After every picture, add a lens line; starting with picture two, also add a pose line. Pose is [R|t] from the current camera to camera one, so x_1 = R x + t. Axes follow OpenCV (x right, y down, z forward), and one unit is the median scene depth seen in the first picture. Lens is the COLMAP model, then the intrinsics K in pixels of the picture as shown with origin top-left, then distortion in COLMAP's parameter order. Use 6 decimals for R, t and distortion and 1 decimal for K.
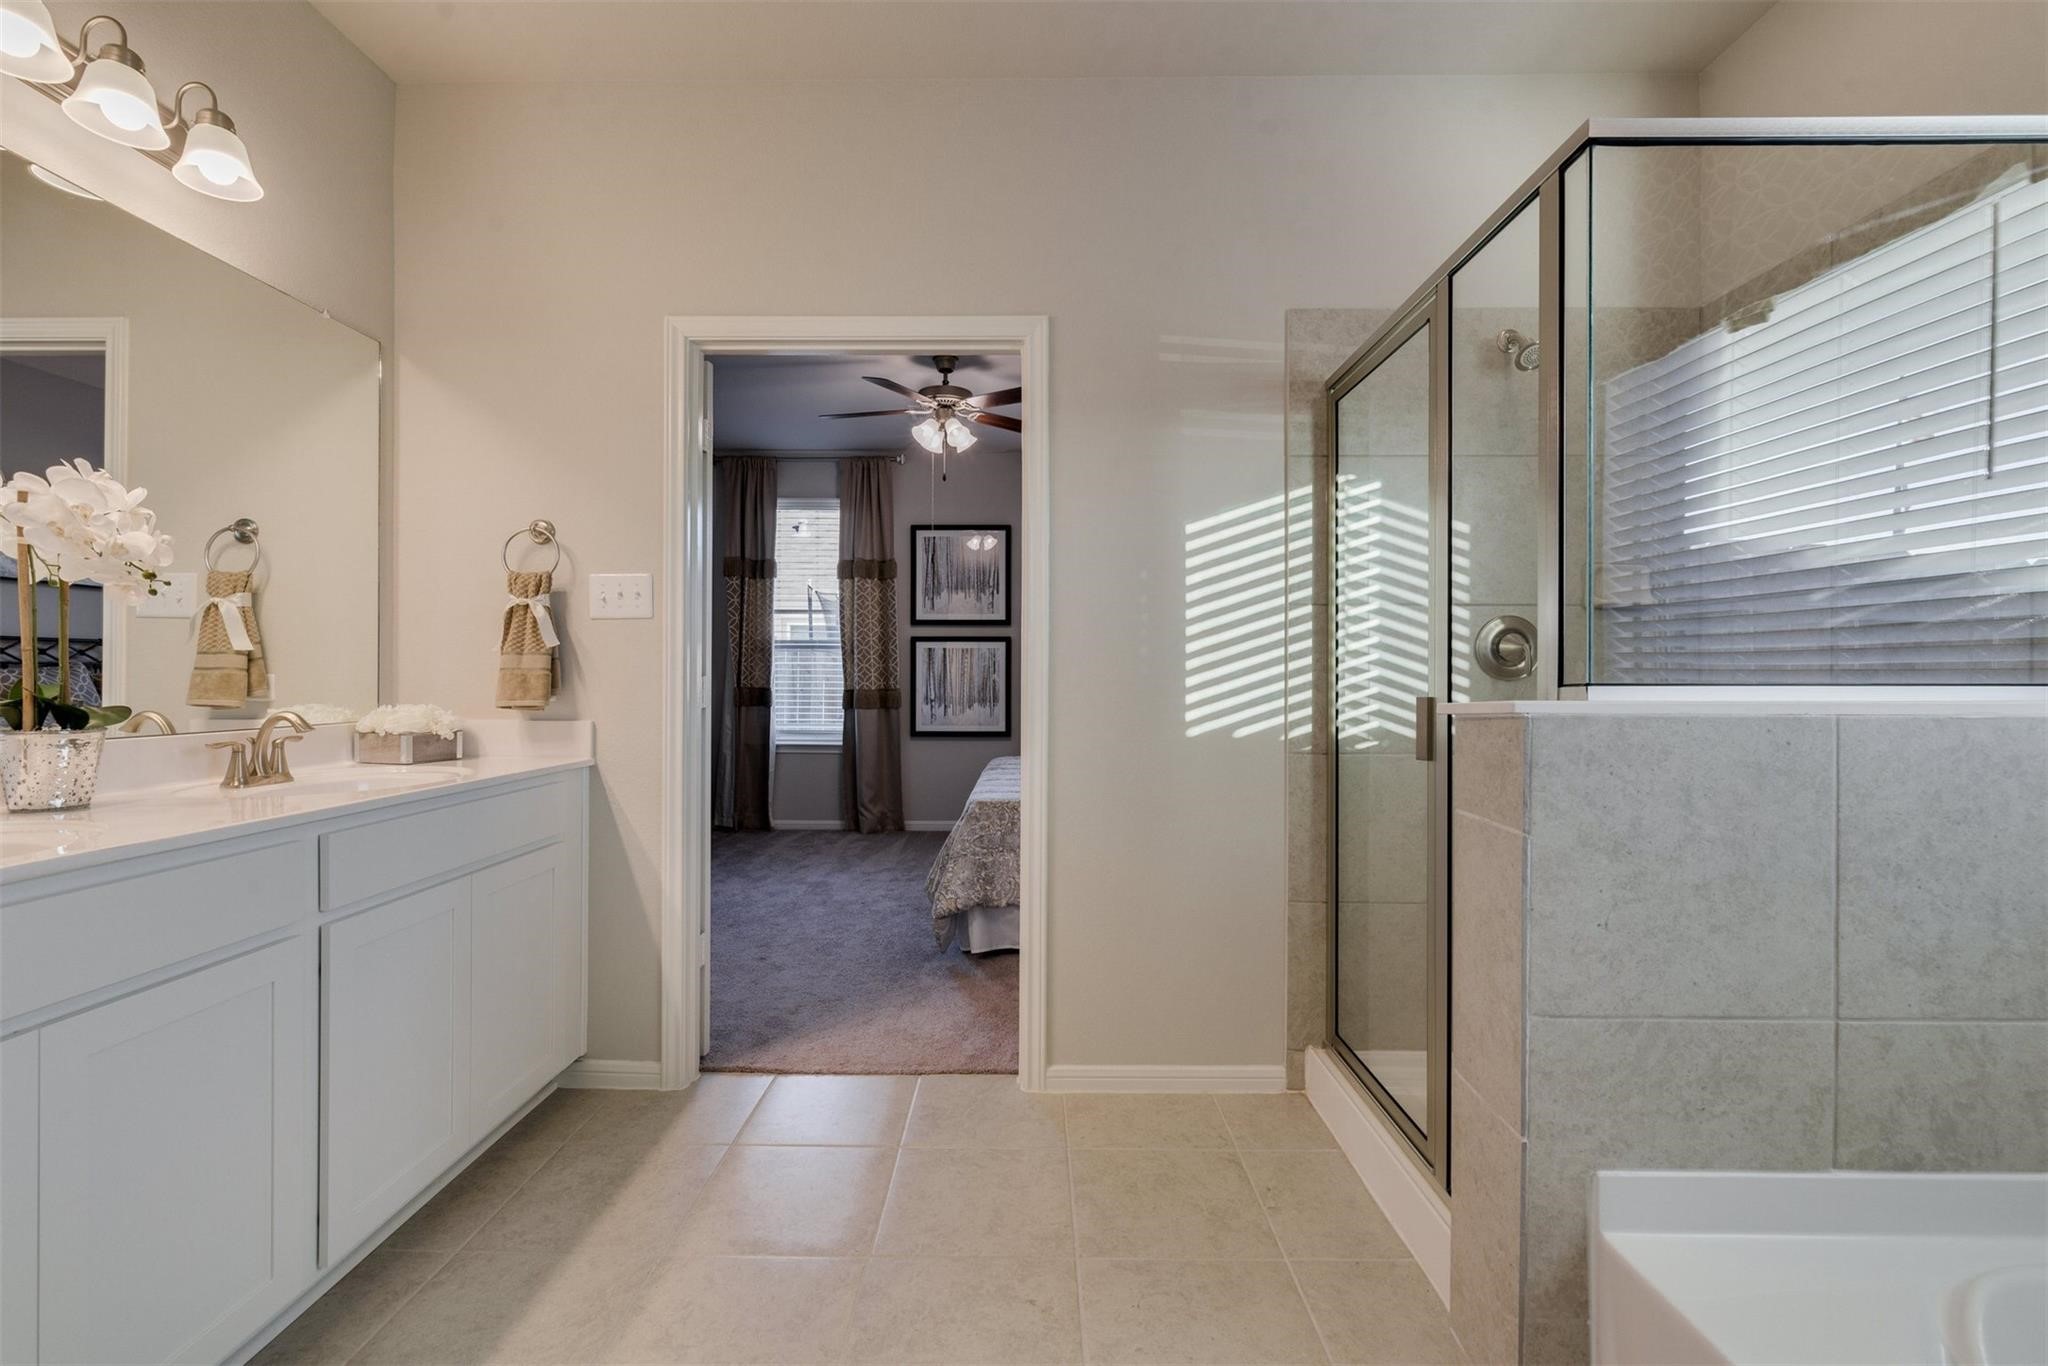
lens RADIAL K [[882.4, 0, 1021.6], [0, 882.4, 676.5], [0, 0, 1]] dist [-0.000172, 0.001093]
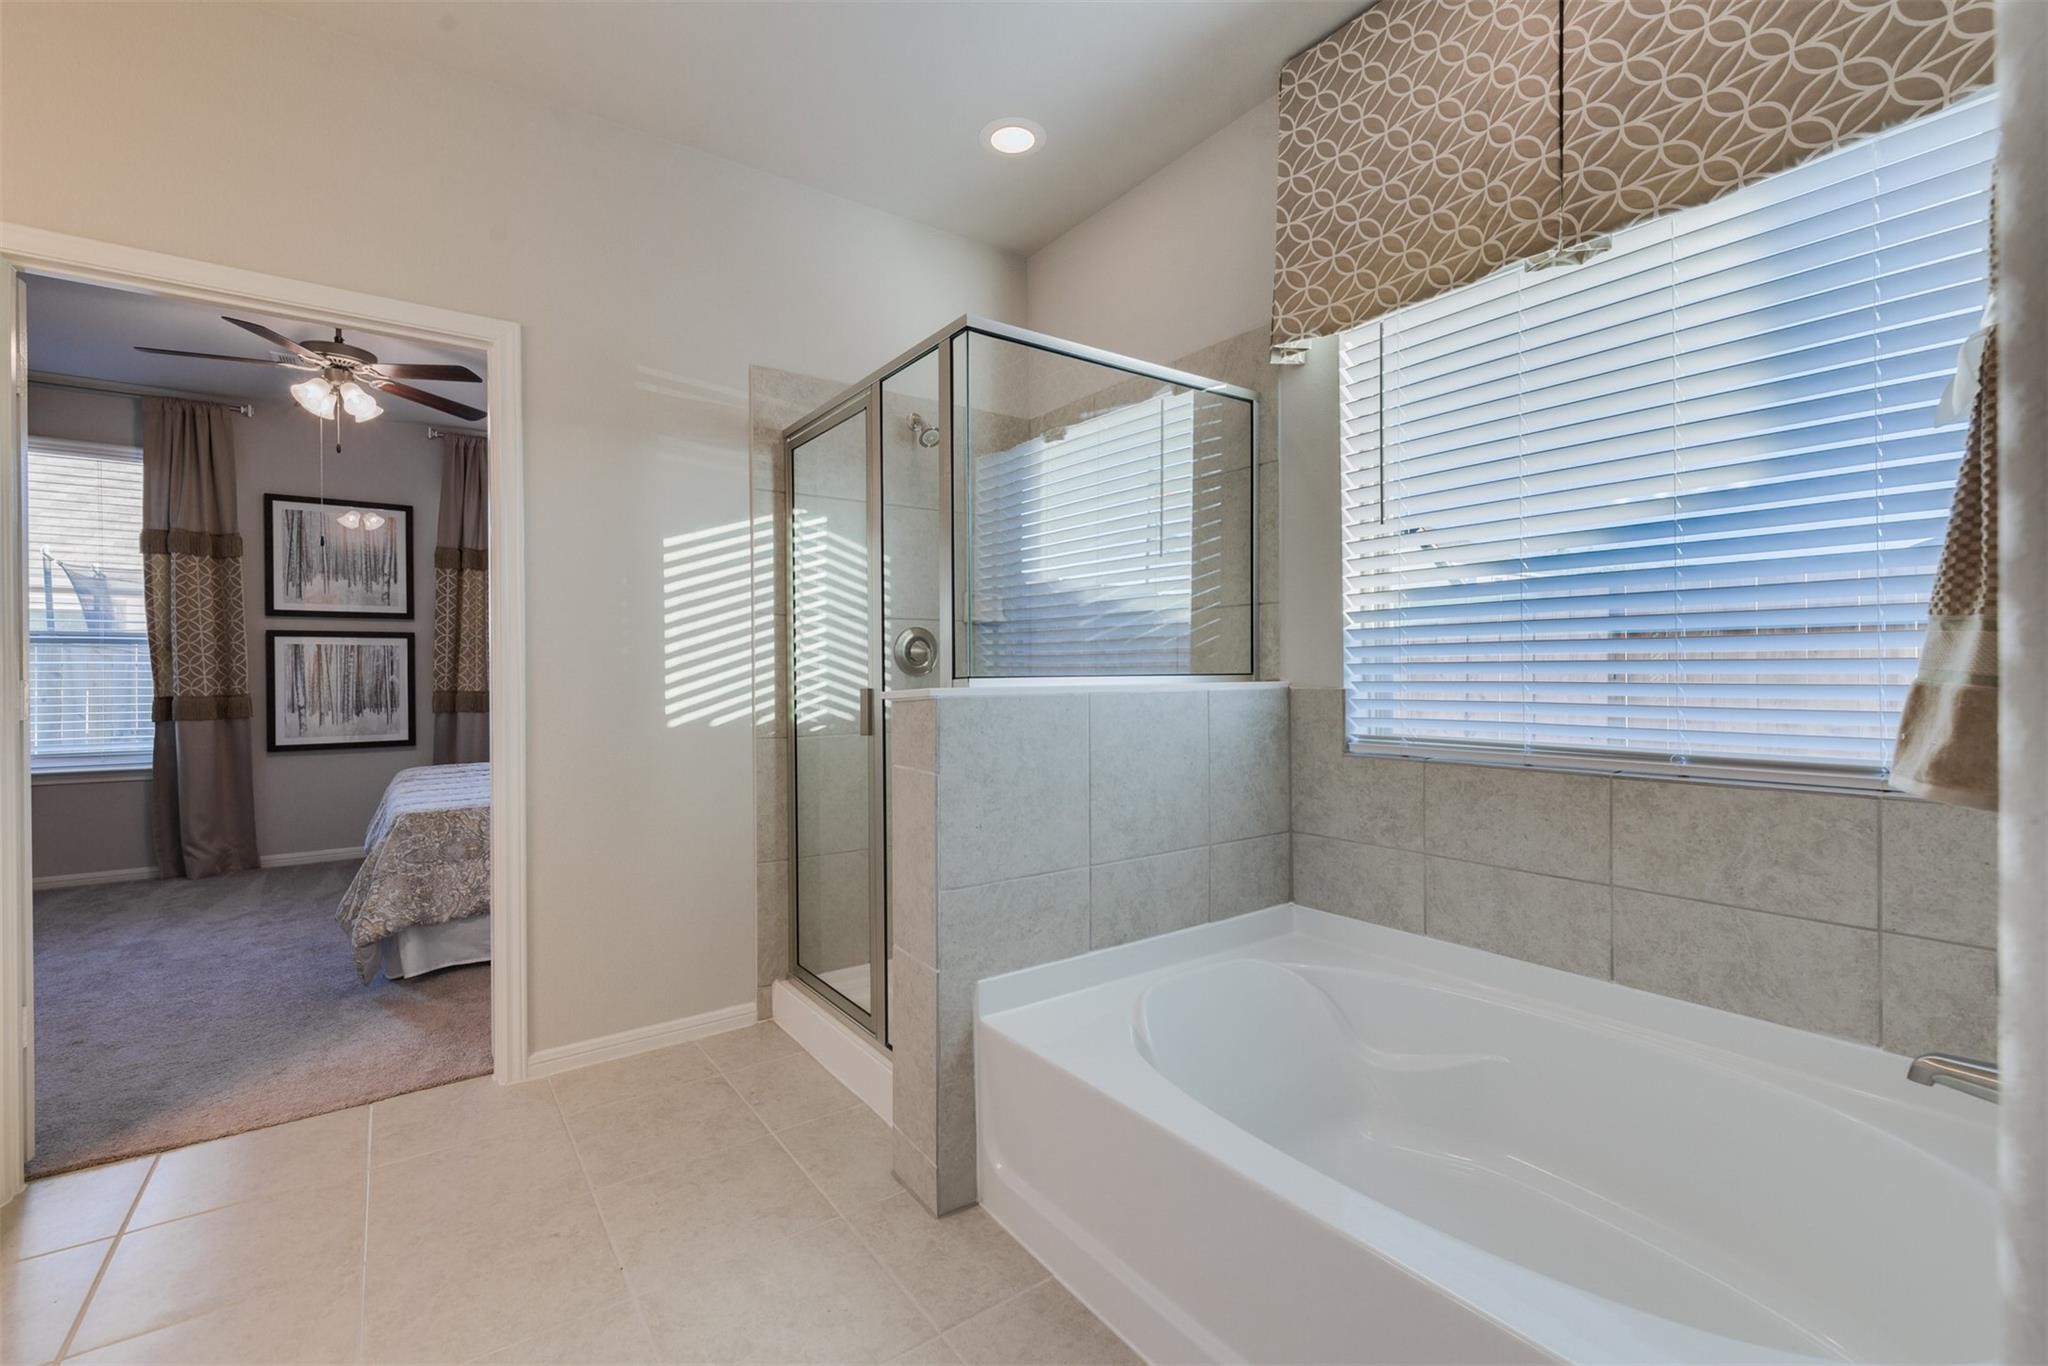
lens RADIAL K [[882.4, 0, 1024.3], [0, 882.4, 677.4], [0, 0, 1]] dist [-0.000172, 0.001093]
pose [[0.802611, -0.010943, 0.596403, -0.115925], [0.009267, 0.999940, 0.005876, 0.000998], [-0.596431, 0.000811, 0.802664, -0.170380]]
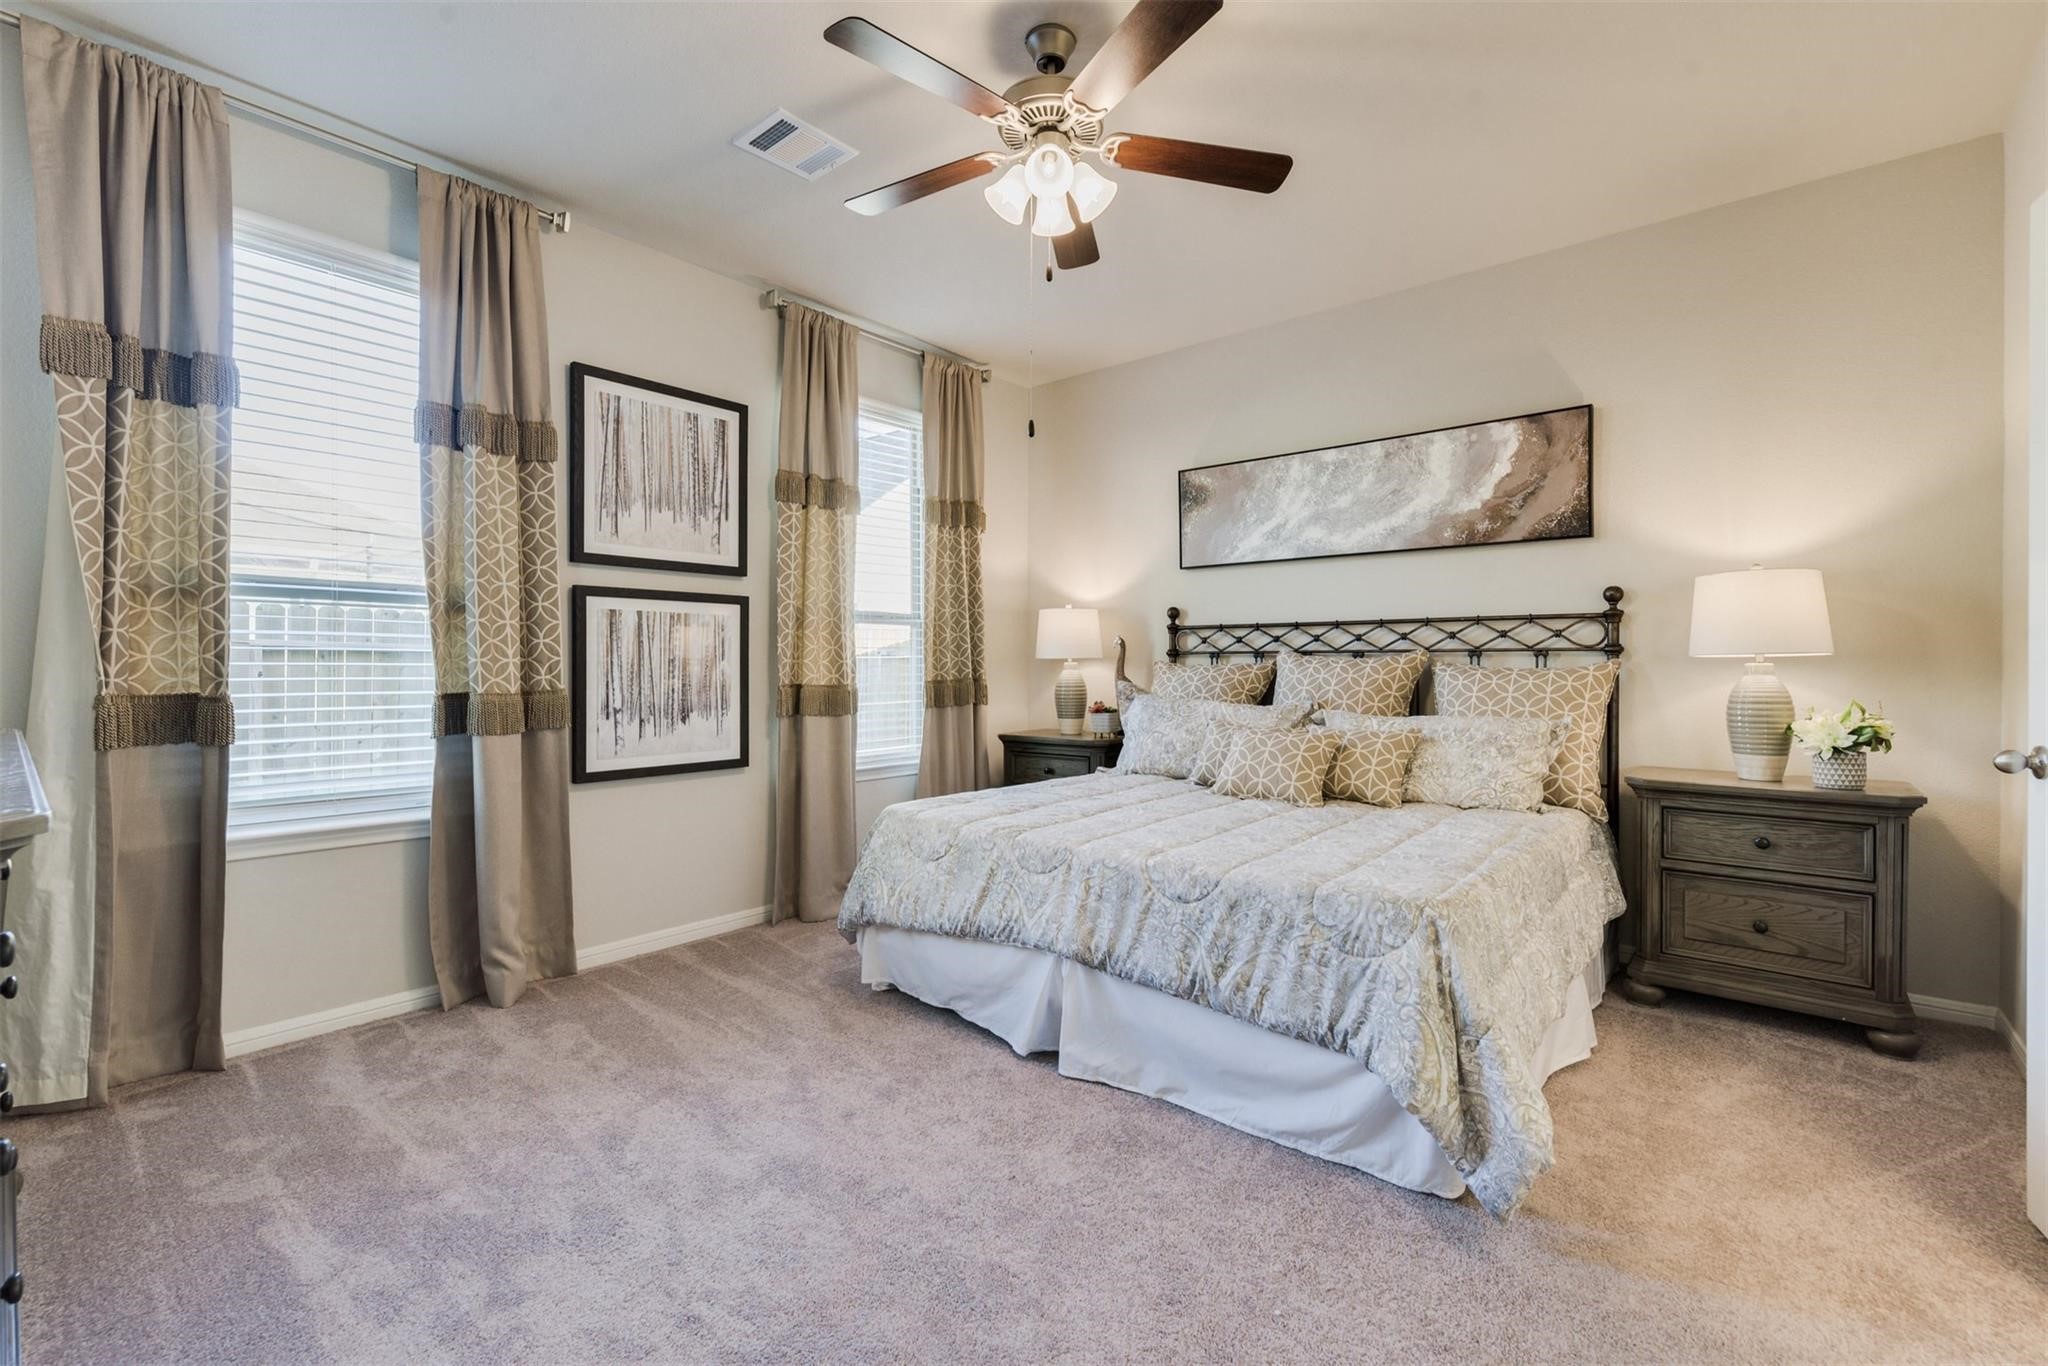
lens RADIAL K [[882.4, 0, 1038.7], [0, 882.4, 672.8], [0, 0, 1]] dist [-0.000172, 0.001093]
pose [[0.653653, -0.010264, 0.756725, -0.771450], [0.006630, 0.999947, 0.007836, 0.005739], [-0.756766, -0.000106, 0.653686, 1.093836]]
